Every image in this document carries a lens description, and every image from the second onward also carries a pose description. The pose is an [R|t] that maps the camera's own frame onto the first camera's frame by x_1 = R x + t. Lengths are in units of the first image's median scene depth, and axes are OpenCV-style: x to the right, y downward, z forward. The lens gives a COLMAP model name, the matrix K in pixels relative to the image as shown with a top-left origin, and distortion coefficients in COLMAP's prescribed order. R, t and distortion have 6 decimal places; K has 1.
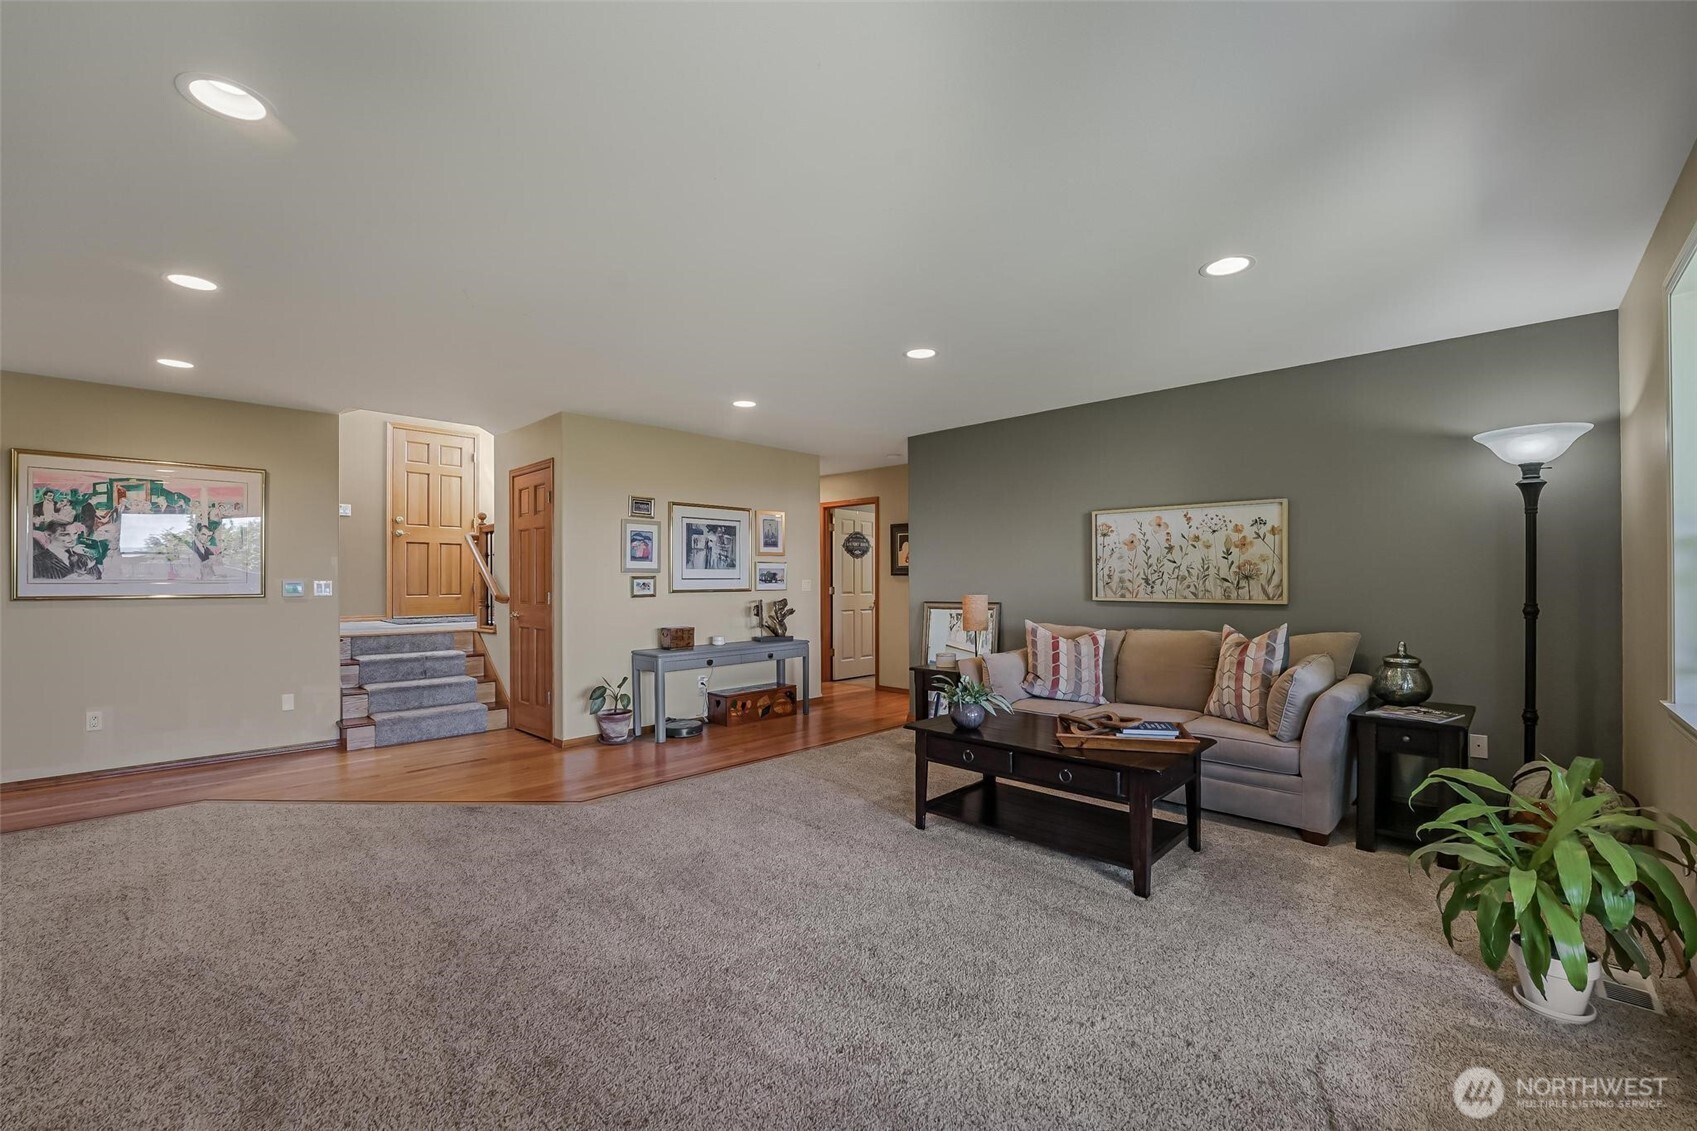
lens RADIAL K [[698.6, 0, 848.5], [0, 698.6, 565.5], [0, 0, 1]] dist [0.000382, -0.000004]
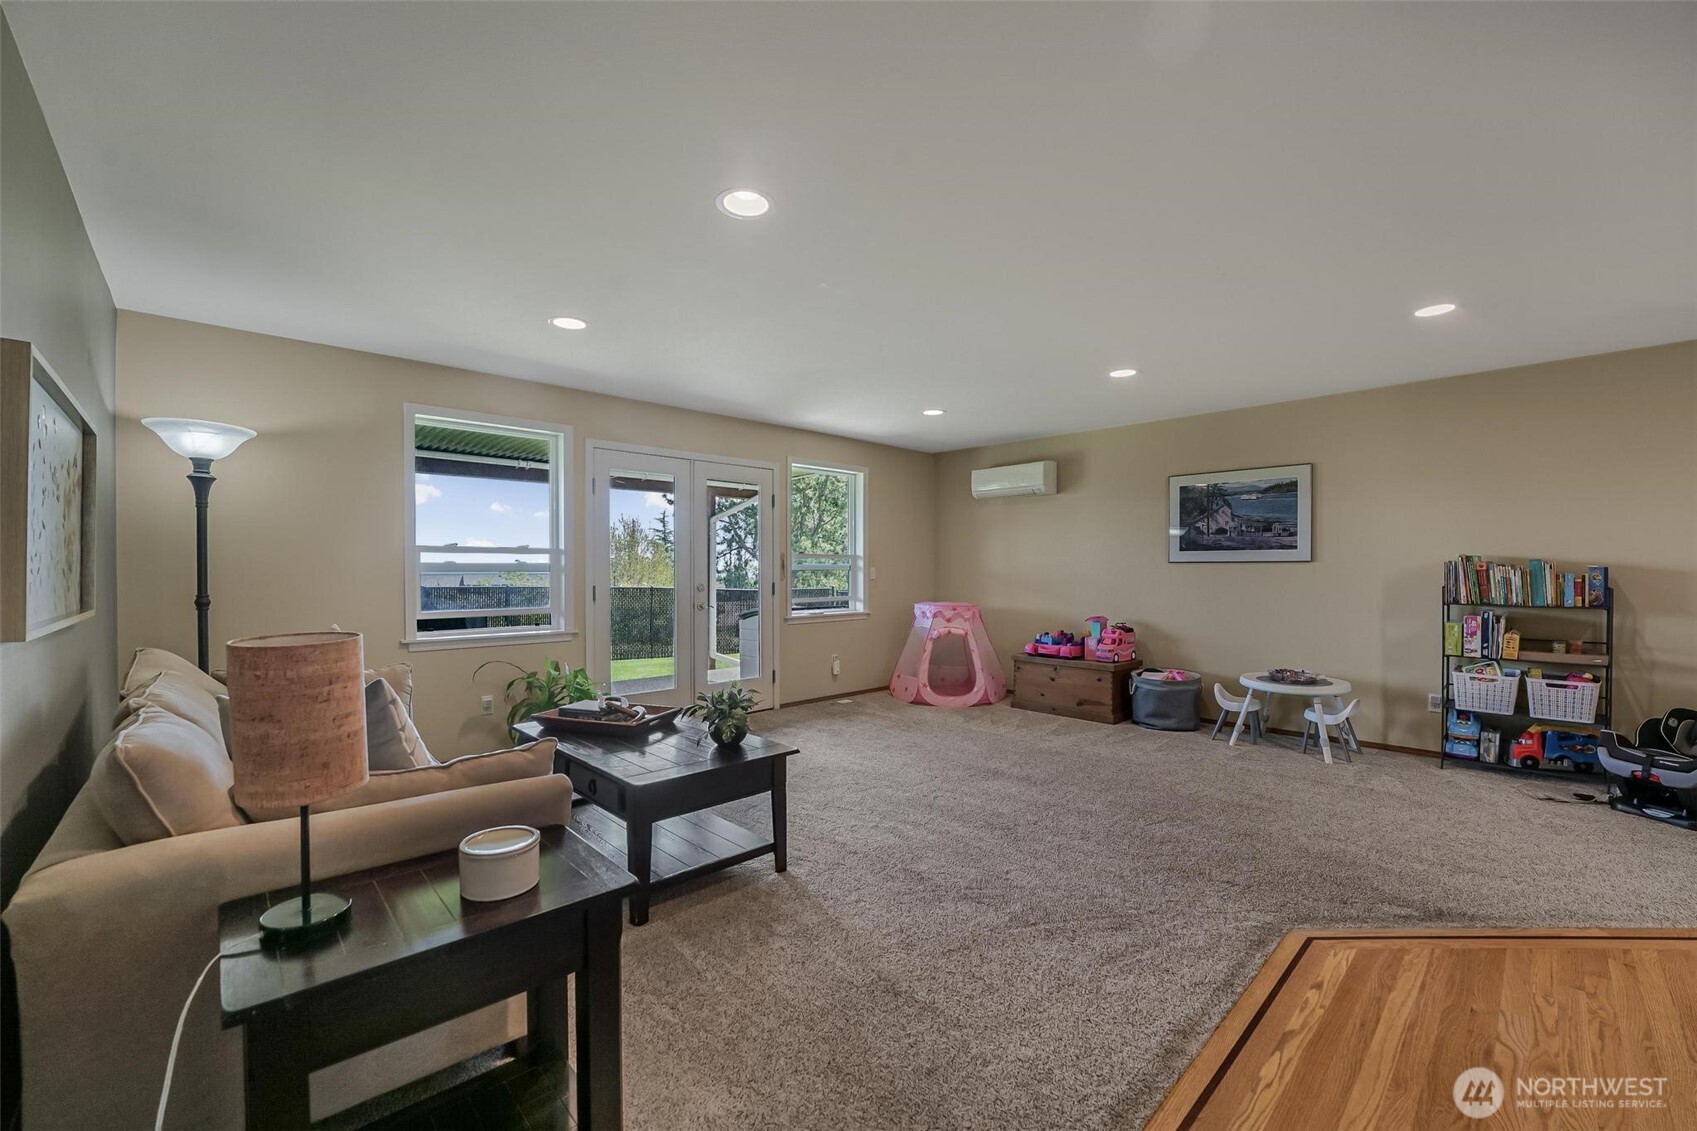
lens RADIAL K [[689.1, 0, 848.5], [0, 689.1, 565.5], [0, 0, 1]] dist [-0.004046, -0.000395]
pose [[-0.998616, -0.004753, 0.052372, -0.015183], [-0.006198, 0.999603, -0.027481, 0.023327], [-0.052221, -0.027767, -0.998249, 1.403539]]
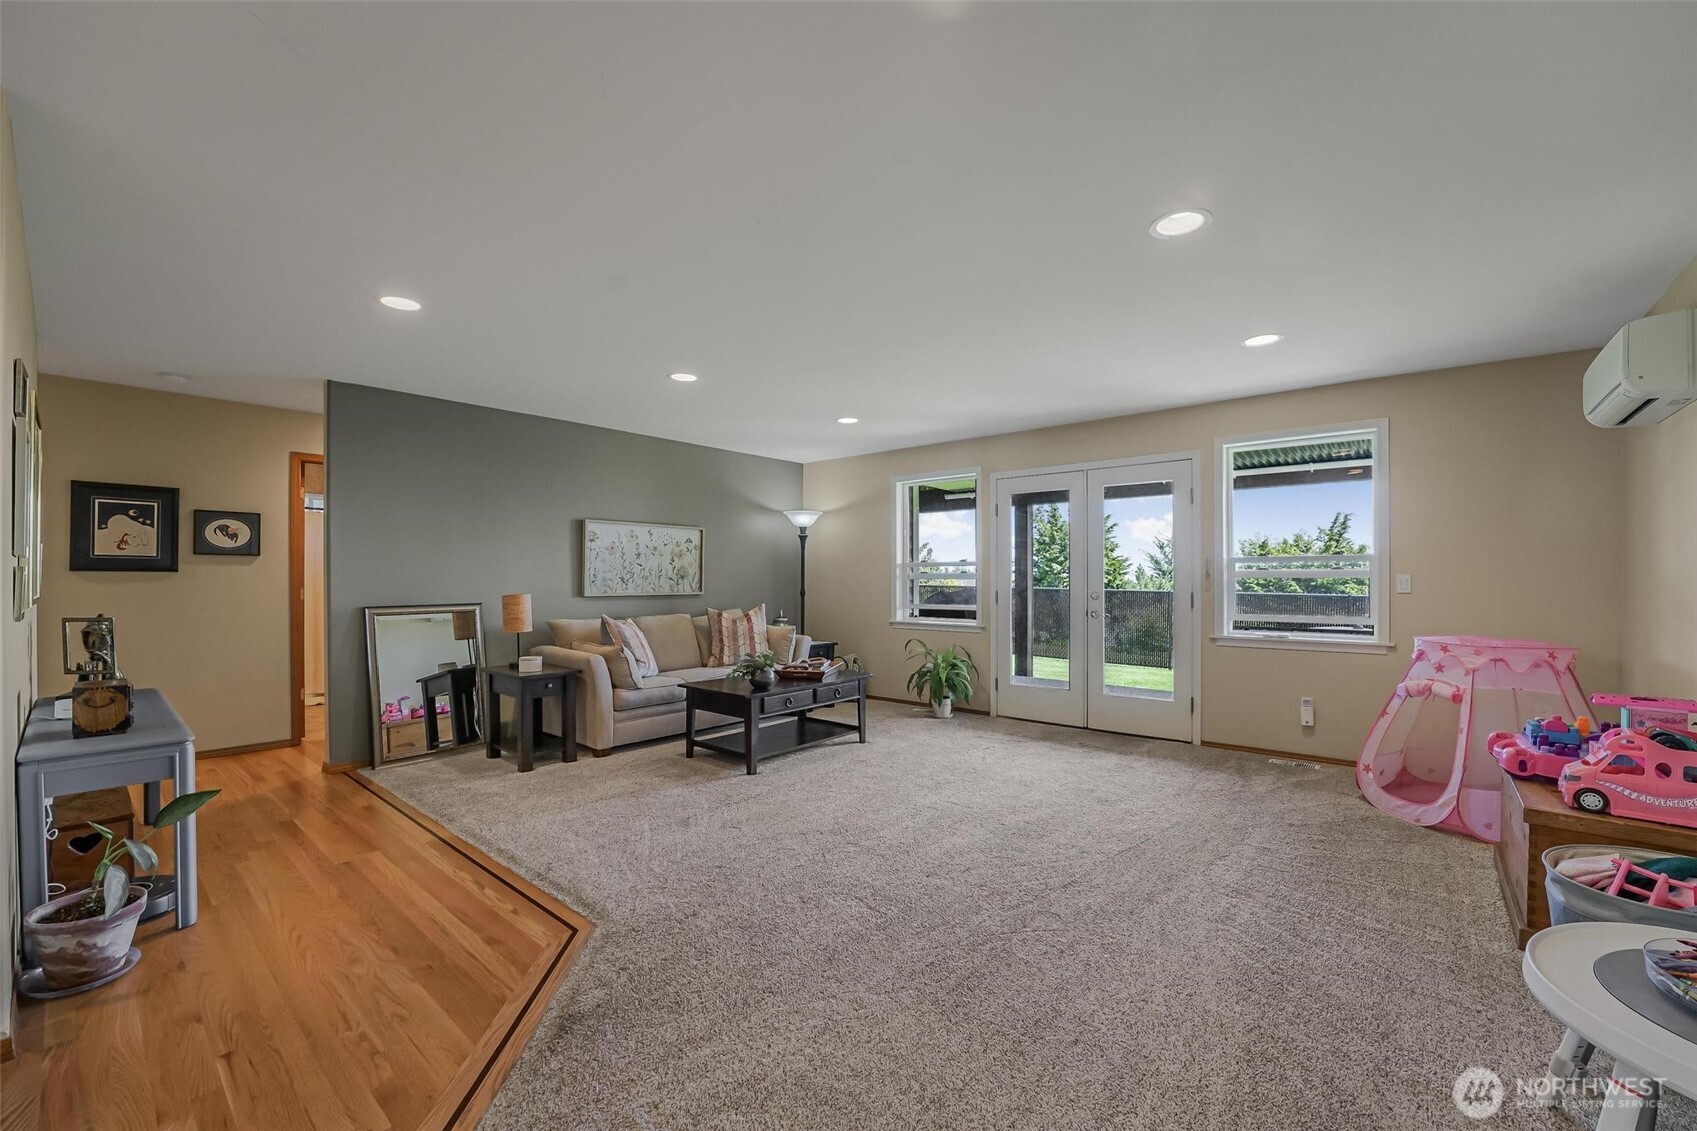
lens RADIAL K [[677.5, 0, 856.2], [0, 677.5, 577.0], [0, 0, 1]] dist [-0.023892, 0.000003]
pose [[-0.052894, -0.000274, 0.998600, -0.868653], [-0.024225, 0.999706, -0.001009, 0.008809], [-0.998306, -0.024245, -0.052886, 0.677500]]
